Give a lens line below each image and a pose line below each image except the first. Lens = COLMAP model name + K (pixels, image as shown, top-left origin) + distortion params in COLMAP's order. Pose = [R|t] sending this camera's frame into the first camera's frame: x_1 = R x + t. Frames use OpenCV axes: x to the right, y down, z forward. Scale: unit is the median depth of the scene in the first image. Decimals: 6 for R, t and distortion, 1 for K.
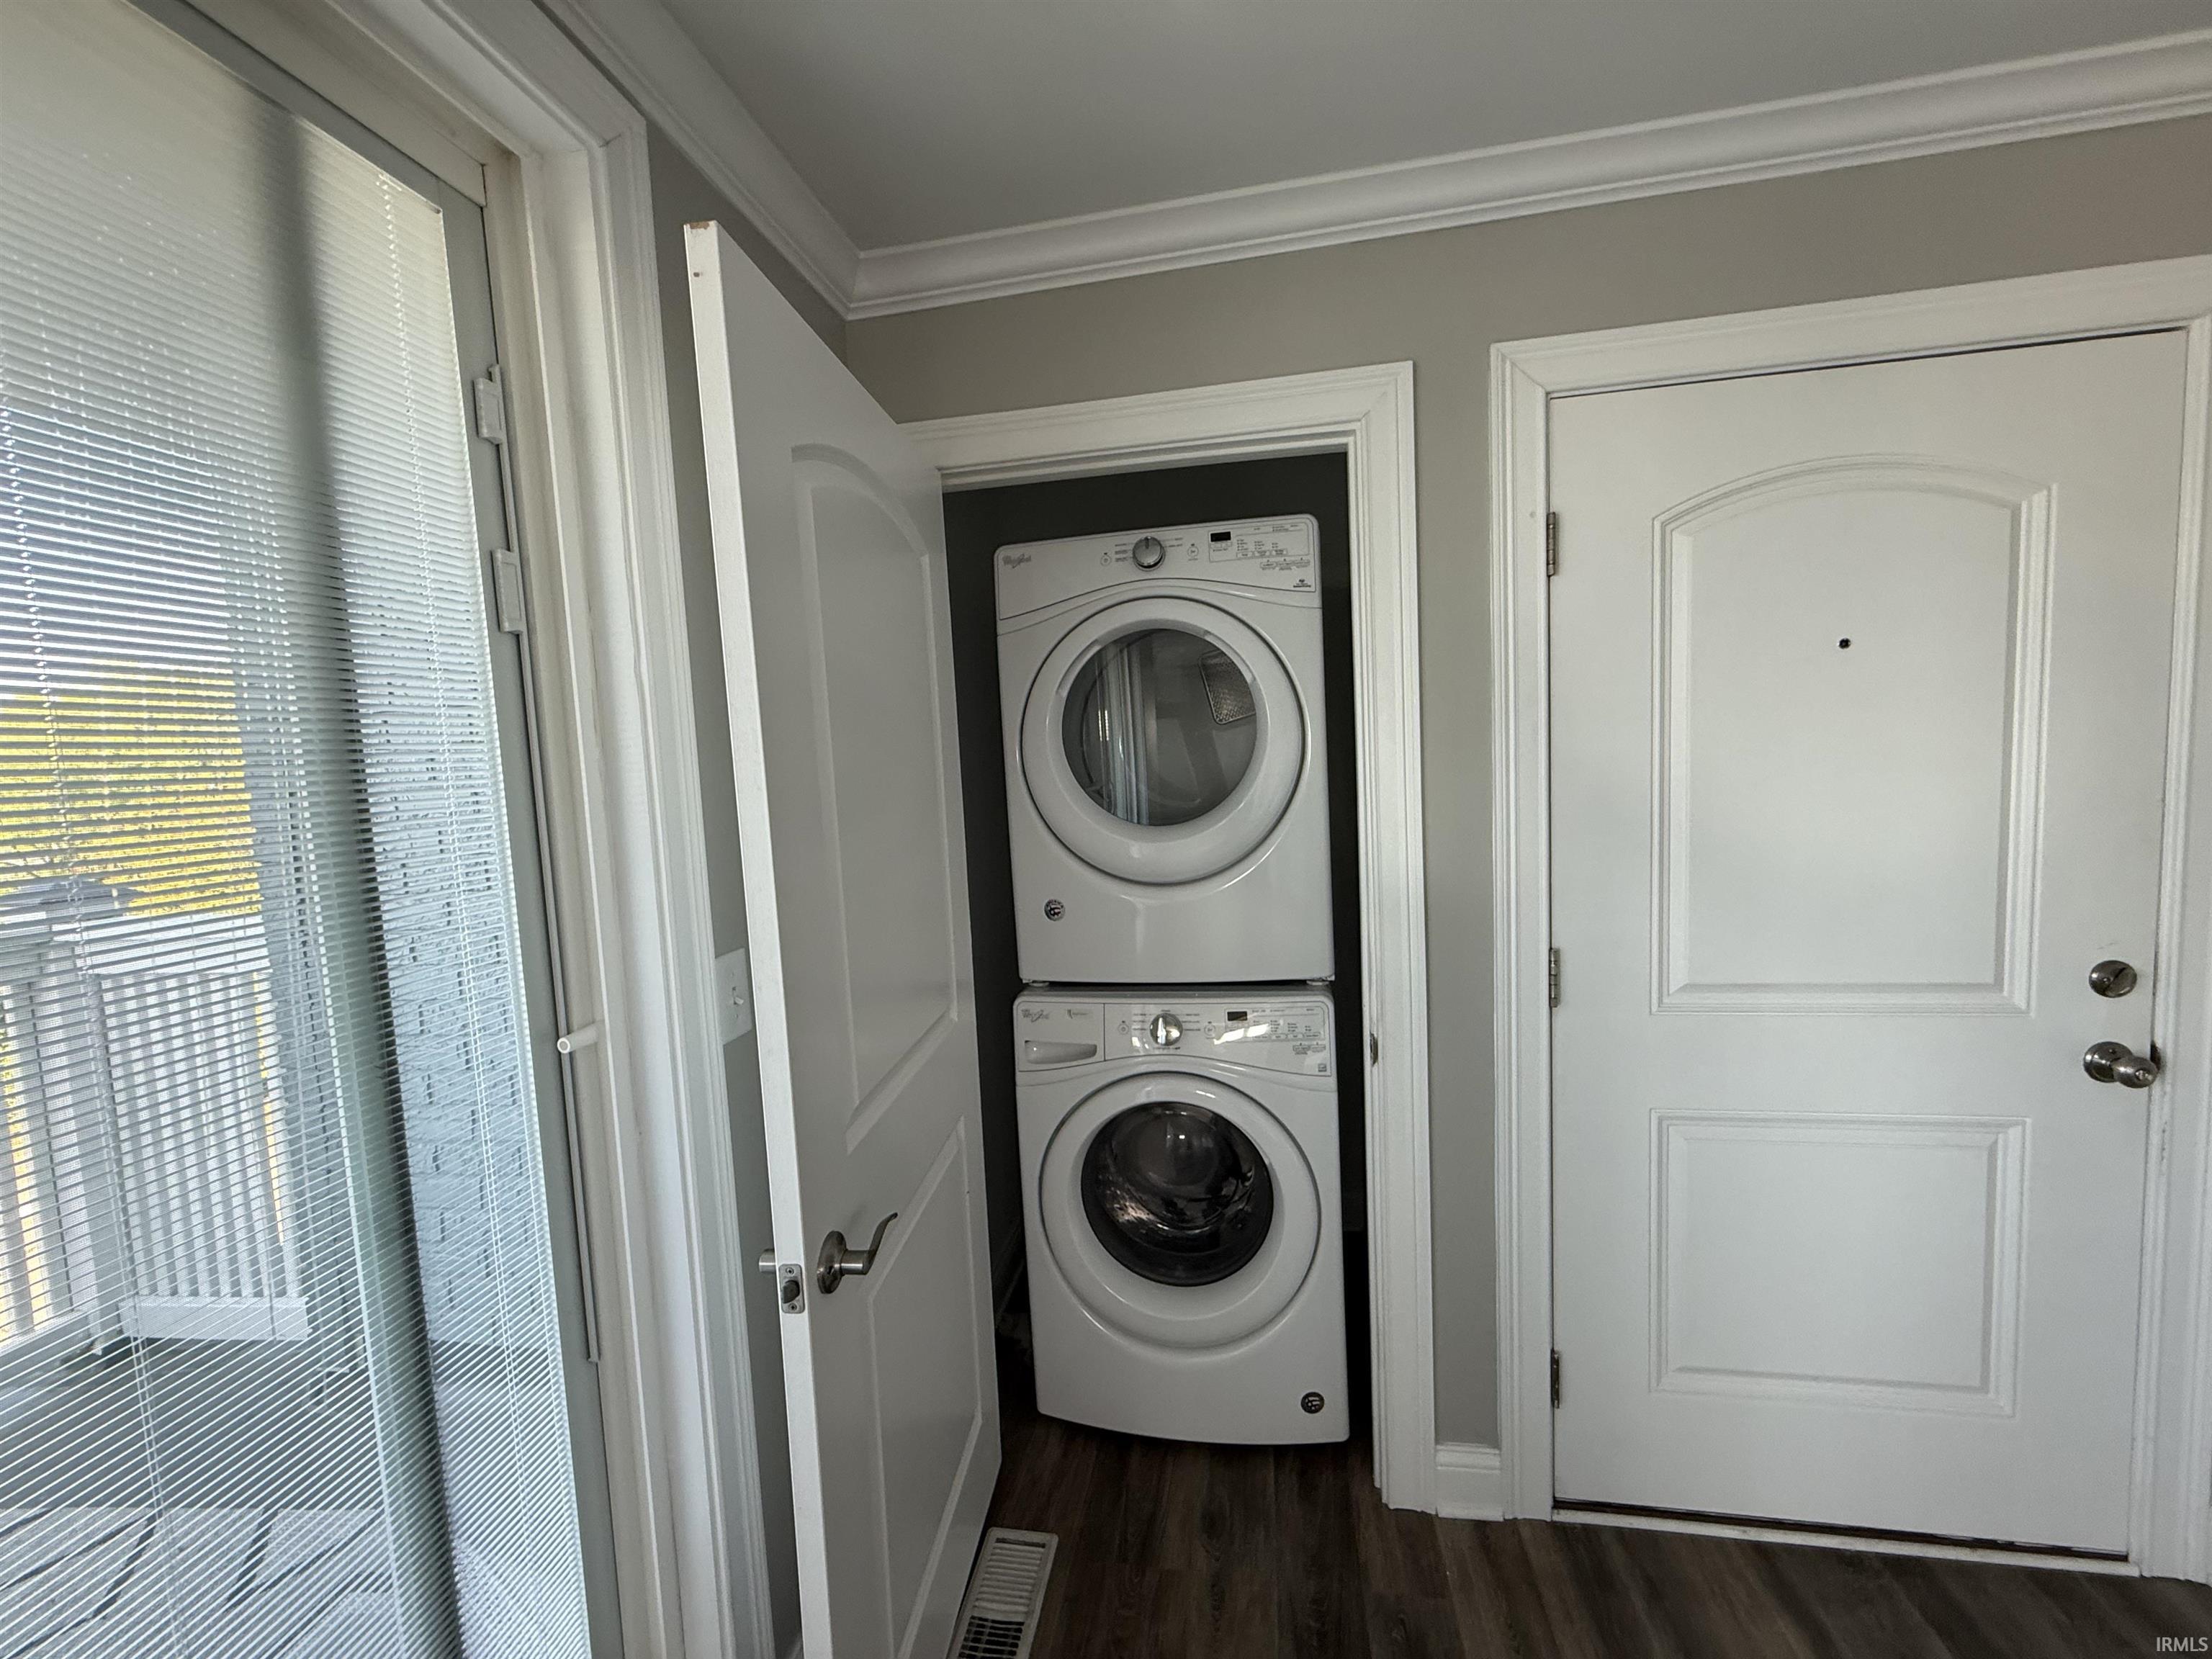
lens RADIAL K [[882.5, 0, 1104.6], [0, 882.5, 824.8], [0, 0, 1]] dist [-0.000128, 0.000149]
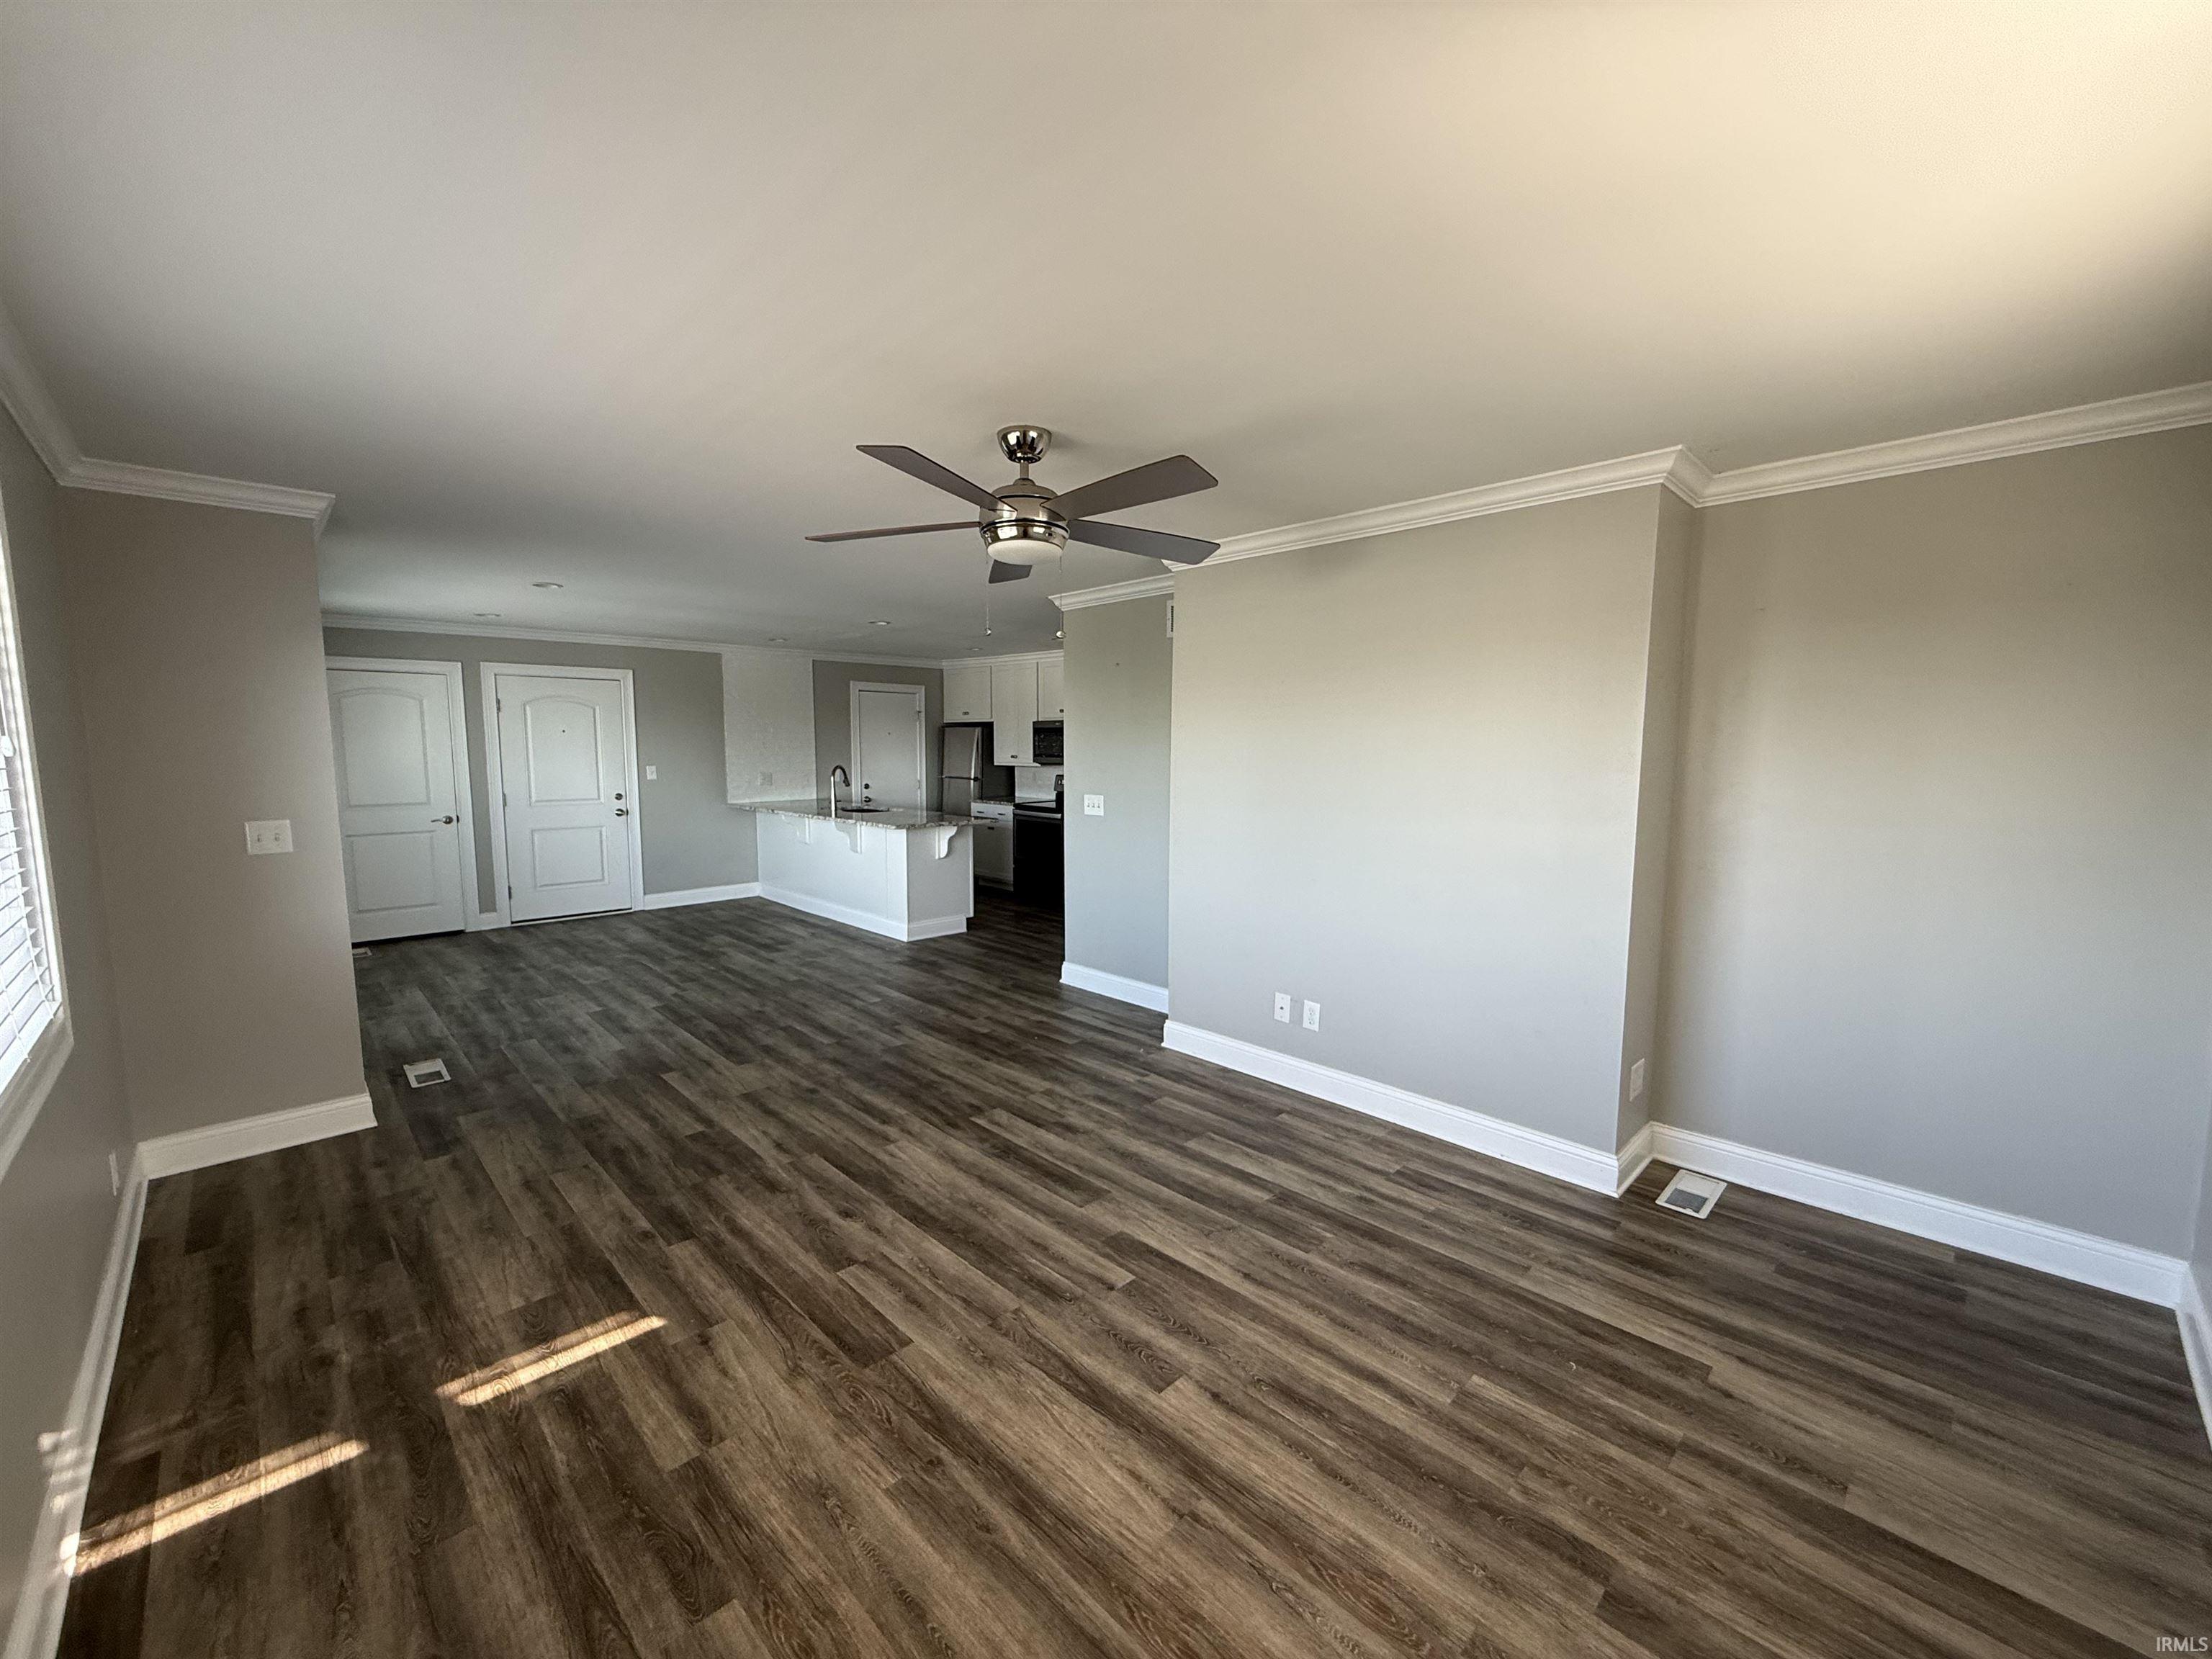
lens RADIAL K [[882.5, 0, 1096.3], [0, 882.5, 832.0], [0, 0, 1]] dist [-0.000128, 0.000149]
pose [[0.591754, -0.031399, 0.805507, -1.433393], [0.036768, 0.999252, 0.011939, 0.420327], [-0.805280, 0.022552, 0.592466, -4.398787]]
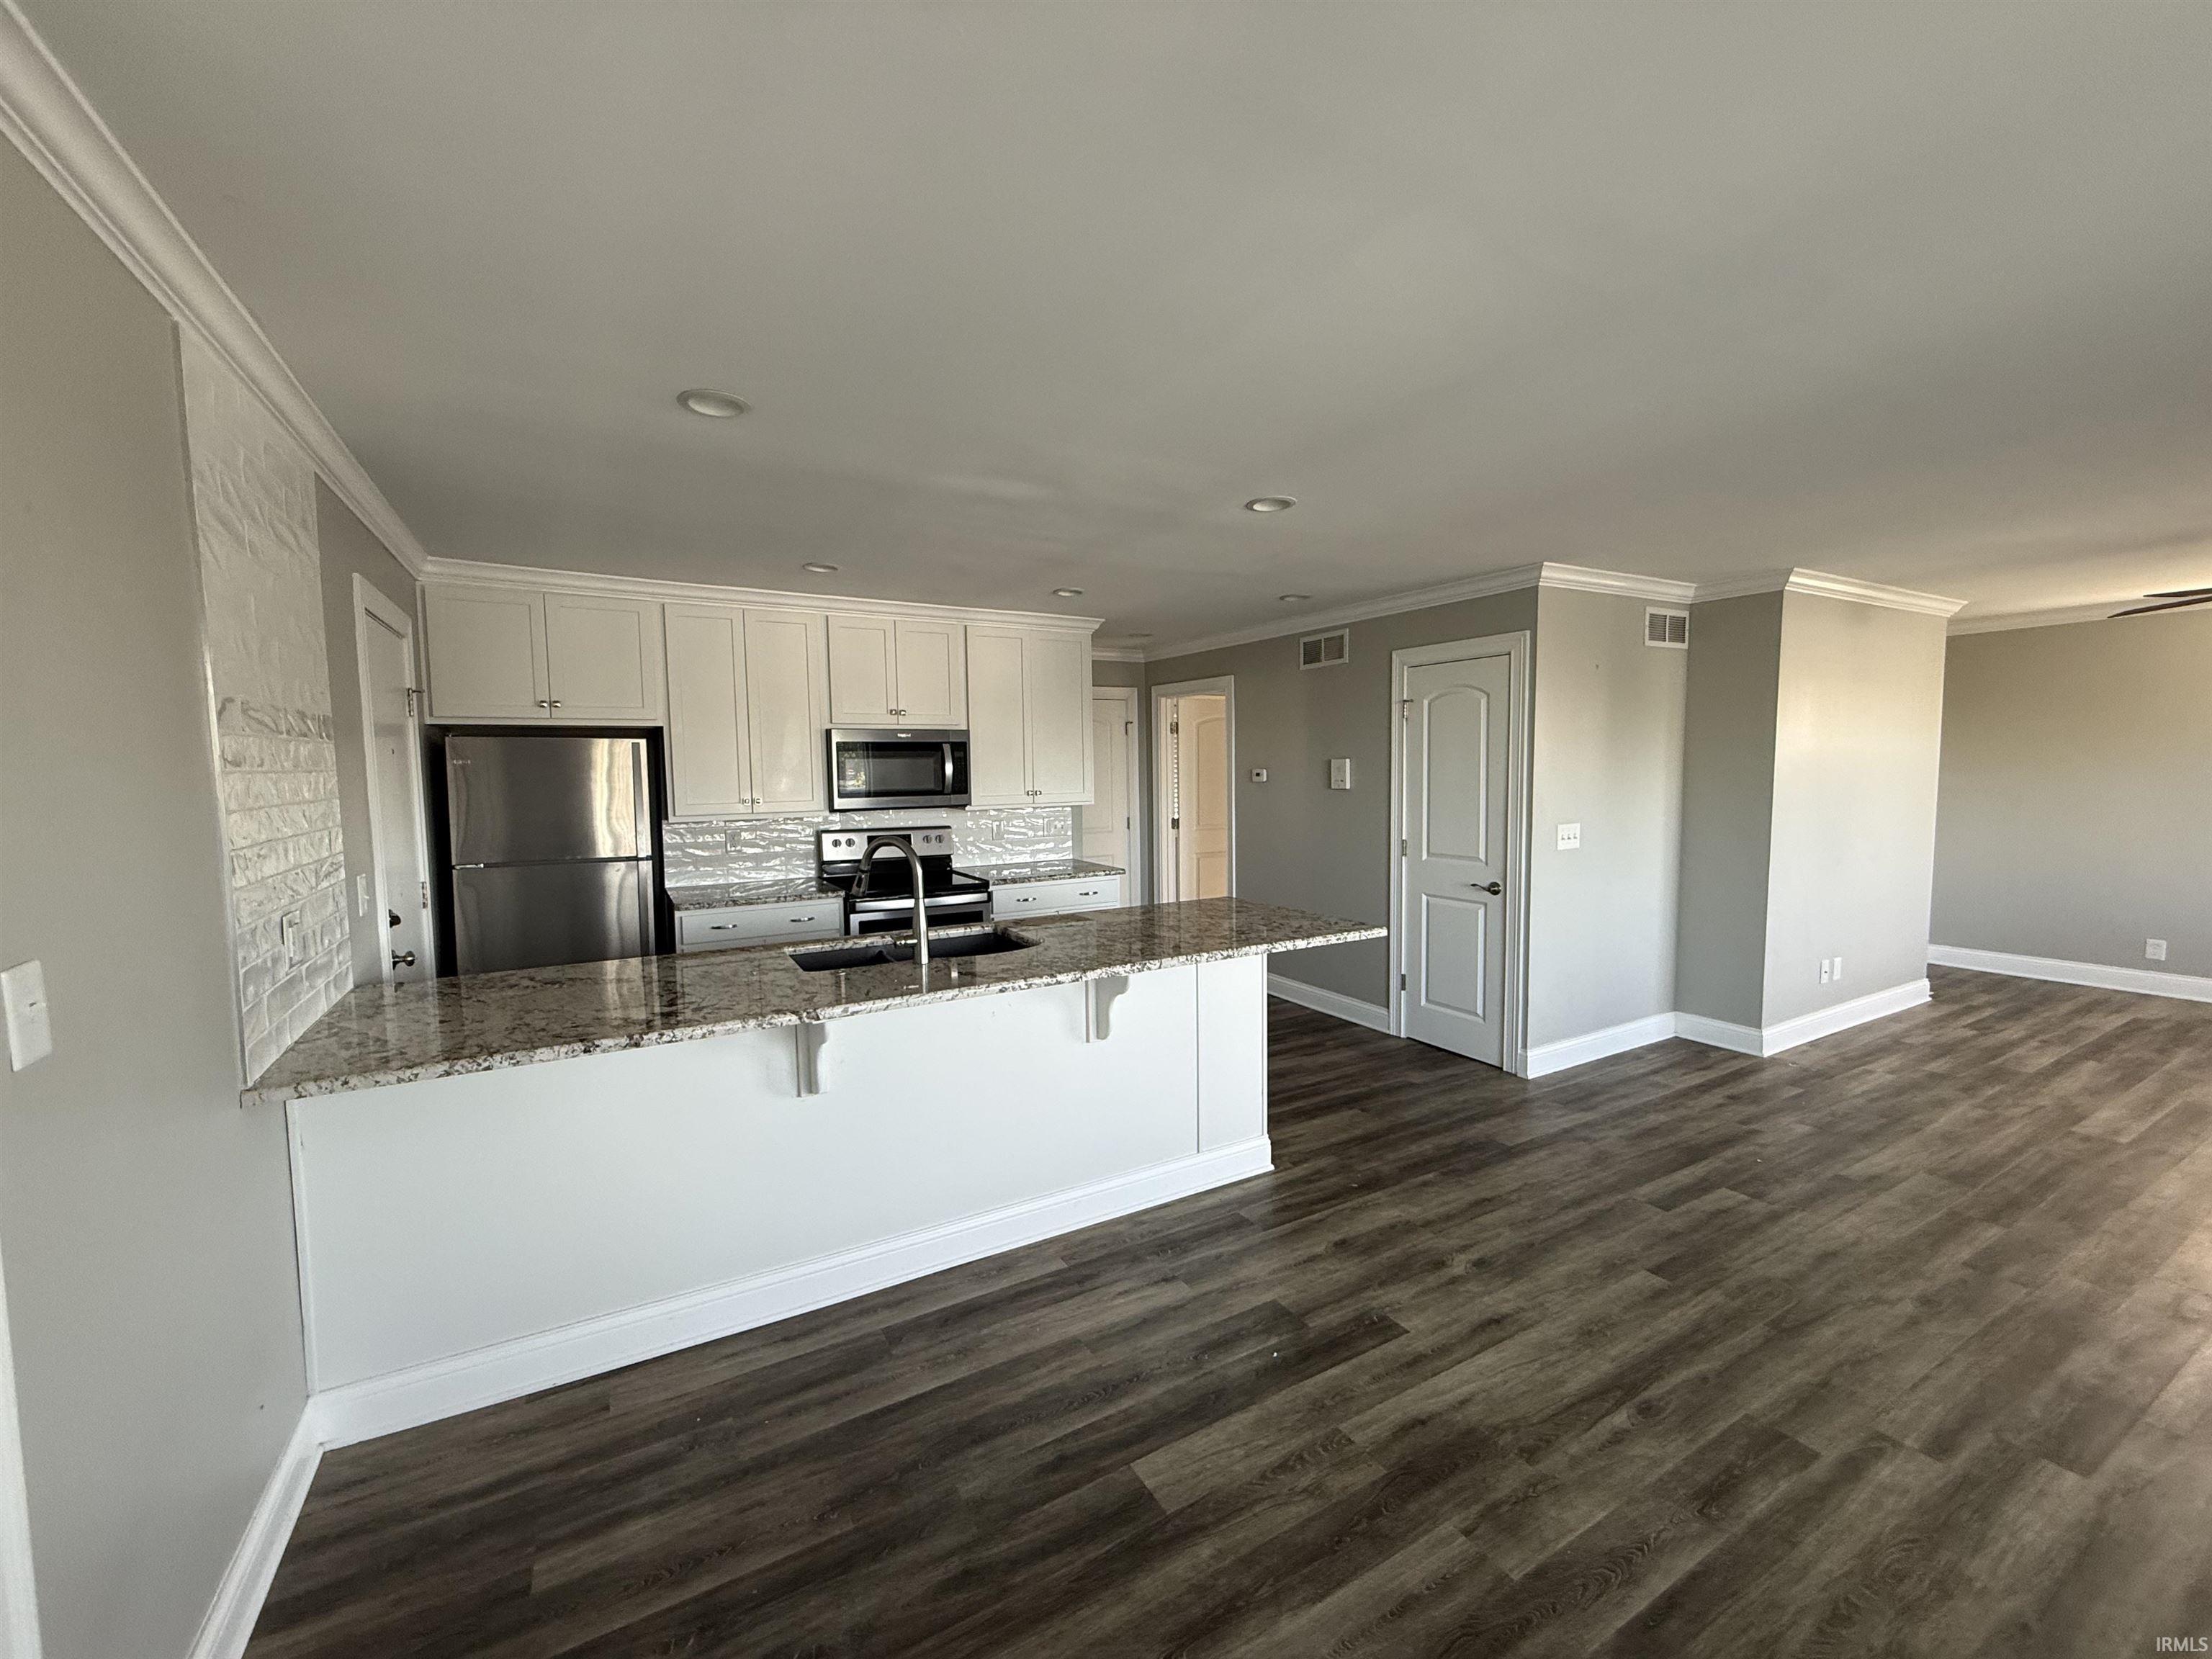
lens RADIAL K [[882.5, 0, 1100.4], [0, 882.5, 832.0], [0, 0, 1]] dist [-0.000128, 0.000149]
pose [[-0.629906, -0.000792, 0.776671, 0.161319], [0.110915, 0.989658, 0.090965, -0.088967], [-0.768711, 0.143444, -0.623304, 0.658290]]
